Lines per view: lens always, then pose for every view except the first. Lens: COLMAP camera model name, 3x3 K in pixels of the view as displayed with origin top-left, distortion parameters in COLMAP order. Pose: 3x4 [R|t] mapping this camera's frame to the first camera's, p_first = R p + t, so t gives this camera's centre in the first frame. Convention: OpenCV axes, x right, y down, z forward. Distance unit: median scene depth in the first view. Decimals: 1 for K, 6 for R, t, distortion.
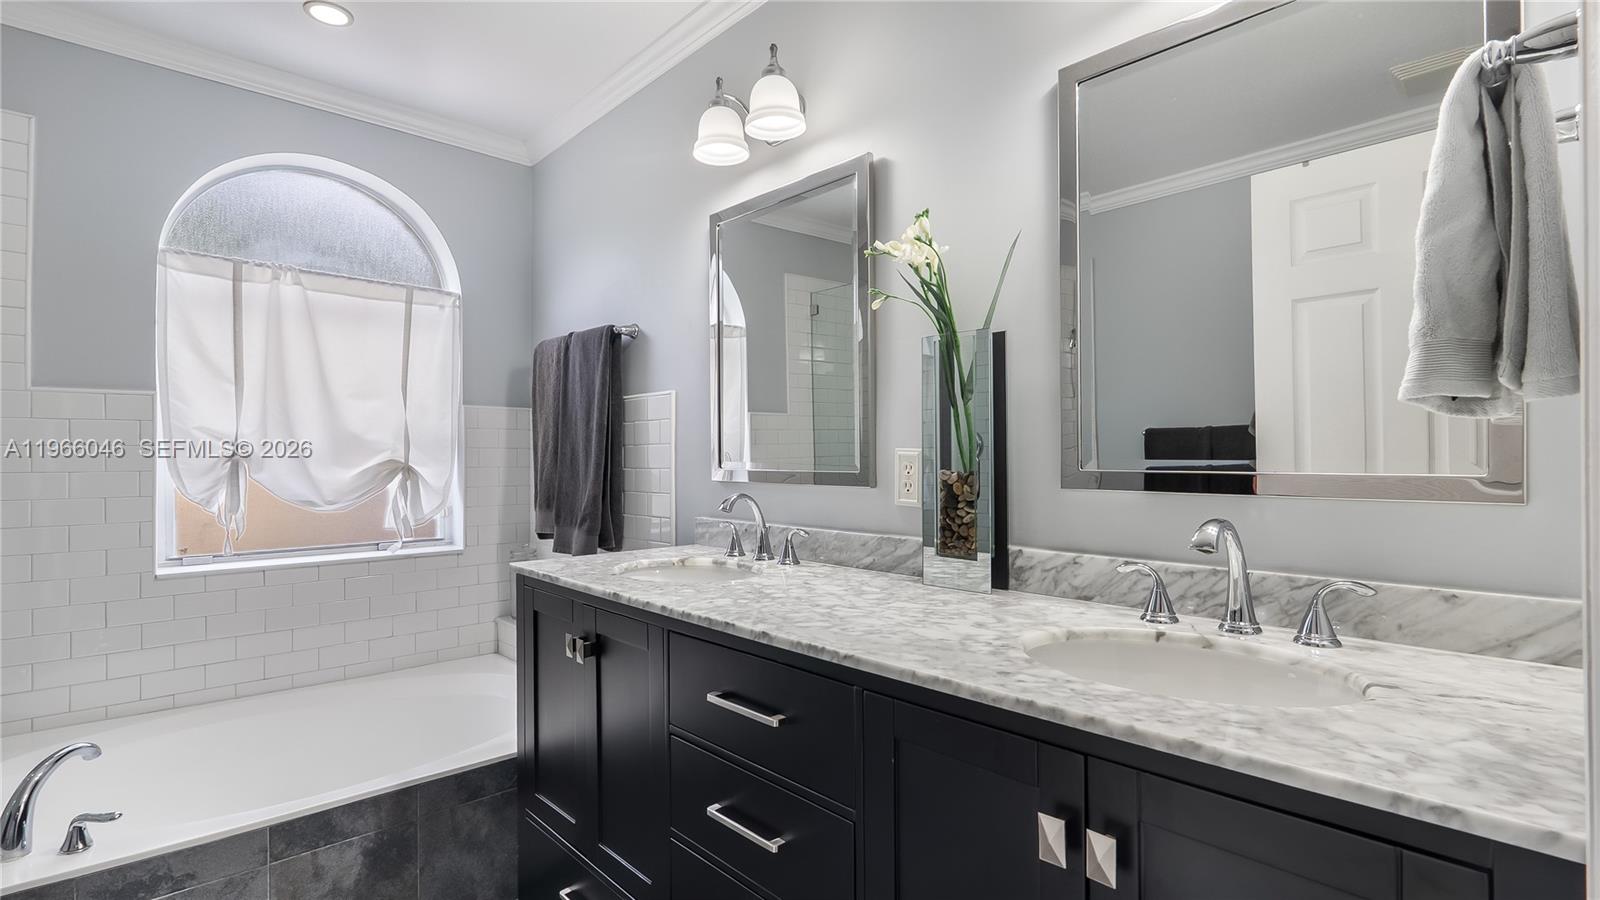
lens RADIAL K [[746.3, 0, 803.0], [0, 746.3, 449.1], [0, 0, 1]] dist [-0.003278, -0.001008]
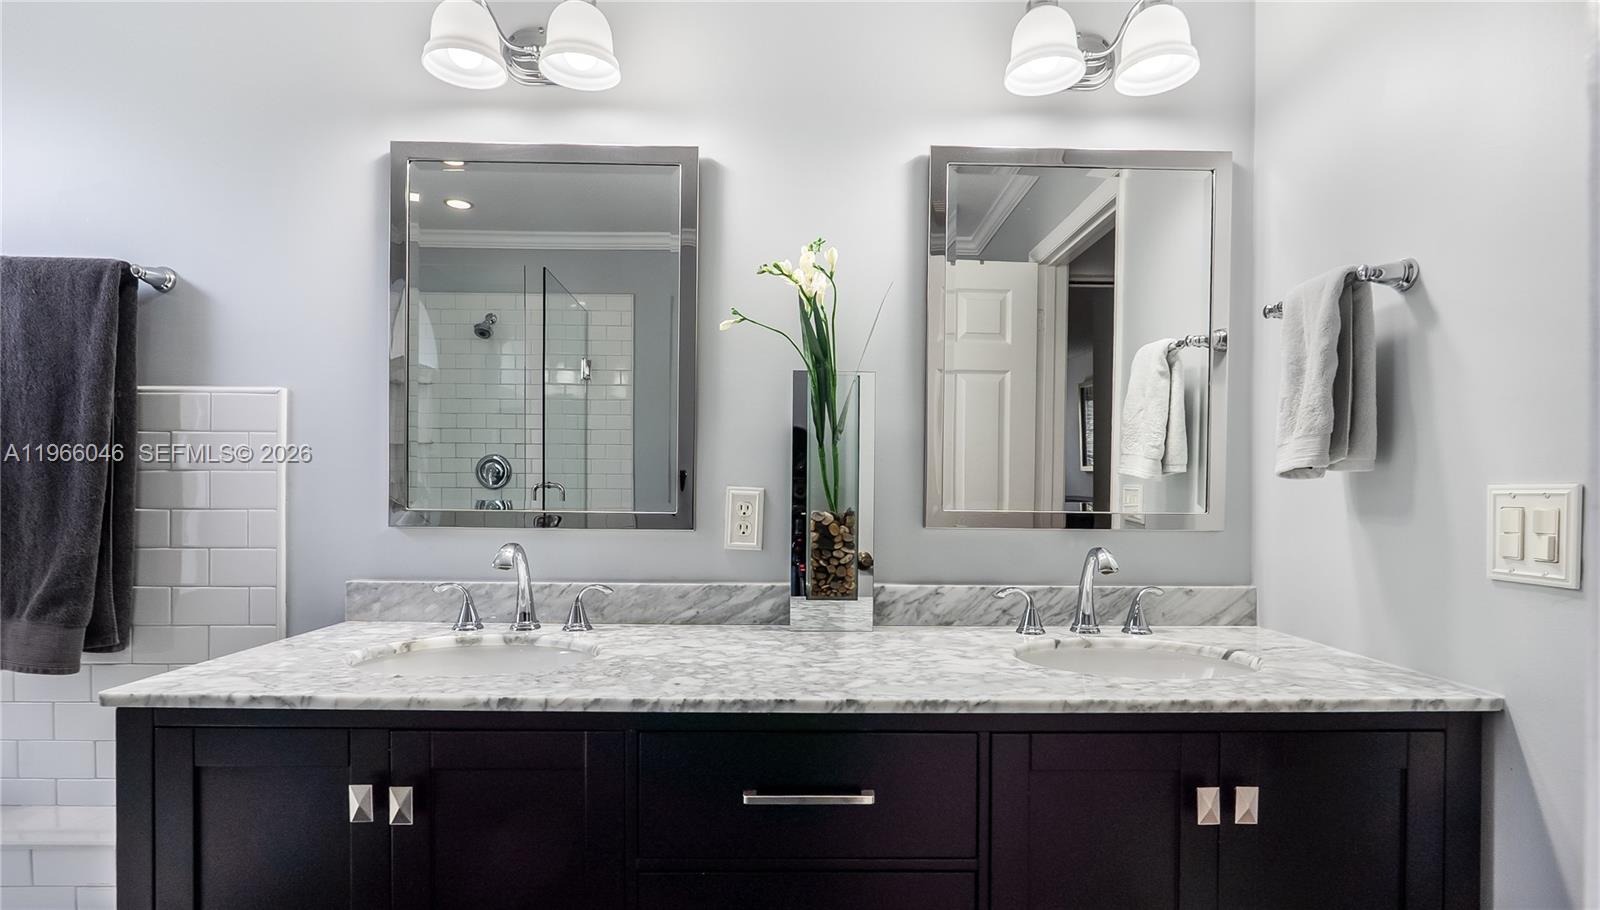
lens RADIAL K [[791.2, 0, 798.3], [0, 791.2, 492.8], [0, 0, 1]] dist [-0.014273, 0.009805]
pose [[0.669178, 0.010363, 0.743030, -0.636323], [-0.019769, 0.999797, 0.003860, 0.001288], [-0.742839, -0.017271, 0.669247, 0.352971]]
